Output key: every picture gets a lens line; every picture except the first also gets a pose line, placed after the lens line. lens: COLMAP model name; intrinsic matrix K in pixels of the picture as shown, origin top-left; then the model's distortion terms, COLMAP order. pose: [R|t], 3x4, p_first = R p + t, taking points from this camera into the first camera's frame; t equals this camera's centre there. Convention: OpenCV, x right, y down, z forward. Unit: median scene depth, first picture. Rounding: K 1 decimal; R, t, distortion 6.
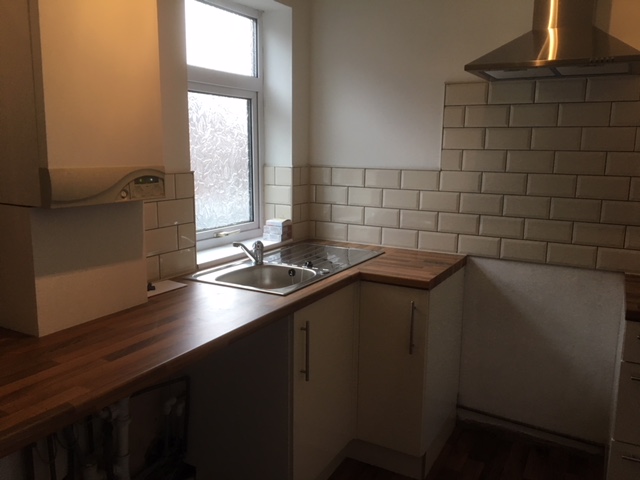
lens RADIAL K [[536.8, 0, 320.0], [0, 536.8, 240.0], [0, 0, 1]] dist [0.088816, -0.122846]
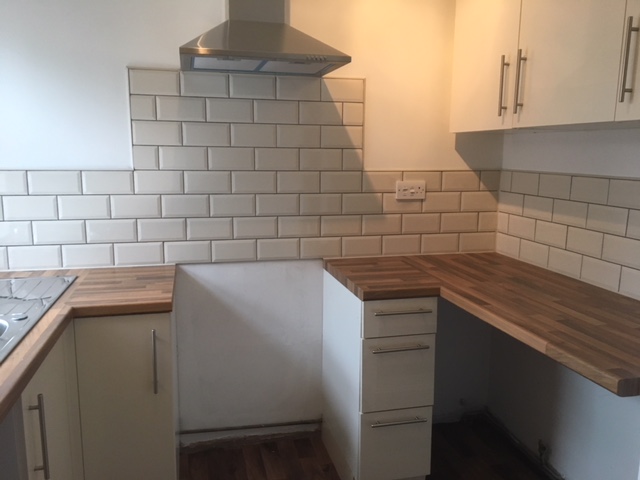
lens RADIAL K [[536.8, 0, 320.0], [0, 536.8, 240.0], [0, 0, 1]] dist [0.088816, -0.122846]
pose [[0.737176, -0.117781, 0.665356, -0.147527], [0.118811, 0.991943, 0.043958, -0.023386], [-0.665173, 0.046647, 0.745231, 0.180950]]
